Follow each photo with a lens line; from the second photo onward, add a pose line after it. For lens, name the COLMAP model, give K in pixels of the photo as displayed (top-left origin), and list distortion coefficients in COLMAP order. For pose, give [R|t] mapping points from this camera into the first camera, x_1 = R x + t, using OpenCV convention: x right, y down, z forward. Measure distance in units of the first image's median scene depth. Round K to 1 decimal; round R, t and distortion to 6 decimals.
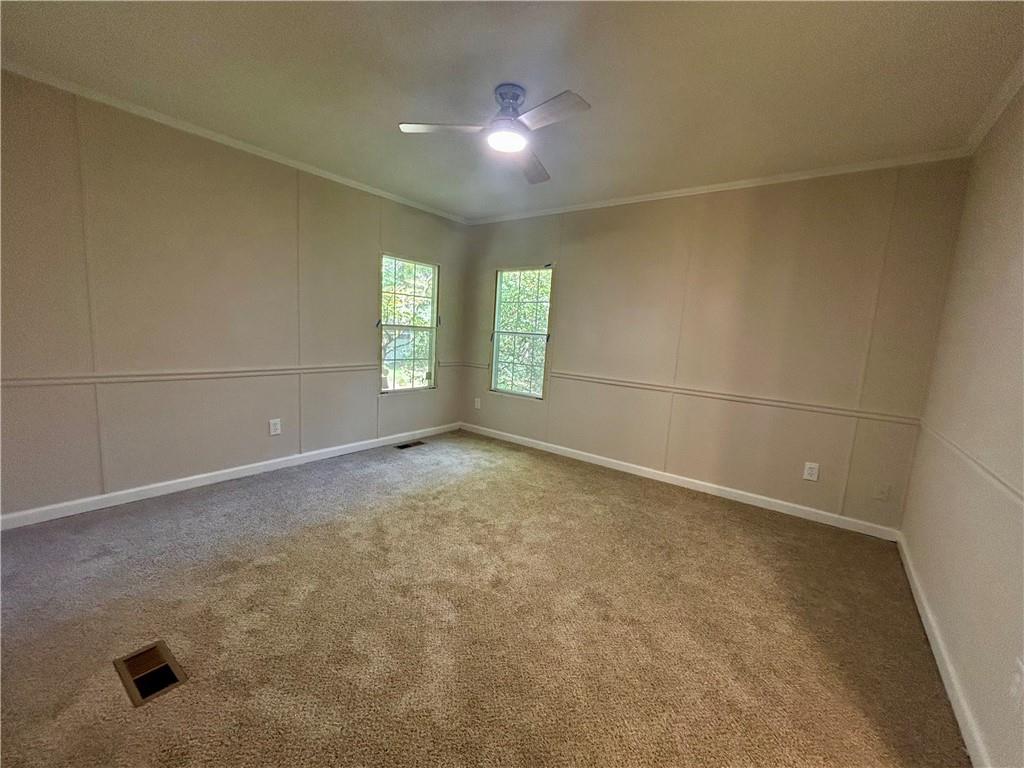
lens RADIAL K [[417.1, 0, 502.0], [0, 417.1, 386.7], [0, 0, 1]] dist [-0.000774, 0.000368]
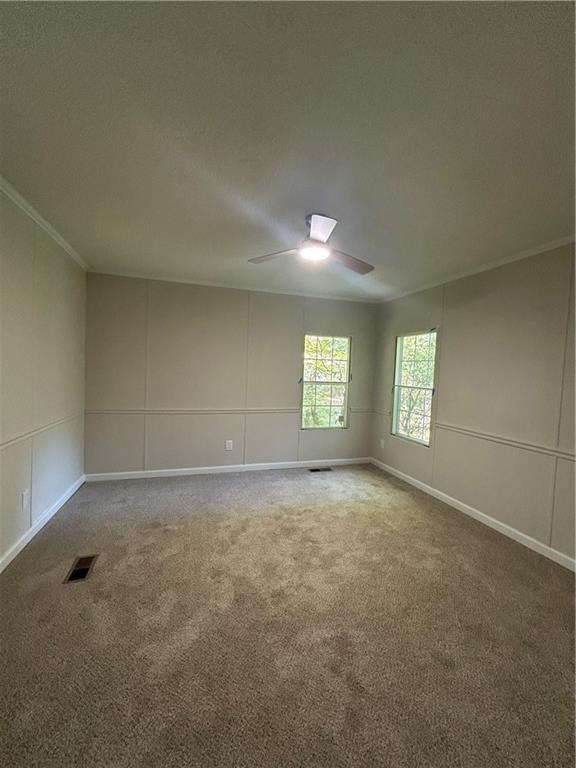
lens RADIAL K [[312.8, 0, 291.3], [0, 312.8, 381.2], [0, 0, 1]] dist [-0.000774, 0.000368]
pose [[0.819120, -0.003788, -0.573610, 0.313021], [-0.066524, 0.992604, -0.101551, -0.039288], [0.569752, 0.121342, 0.812810, 0.105287]]
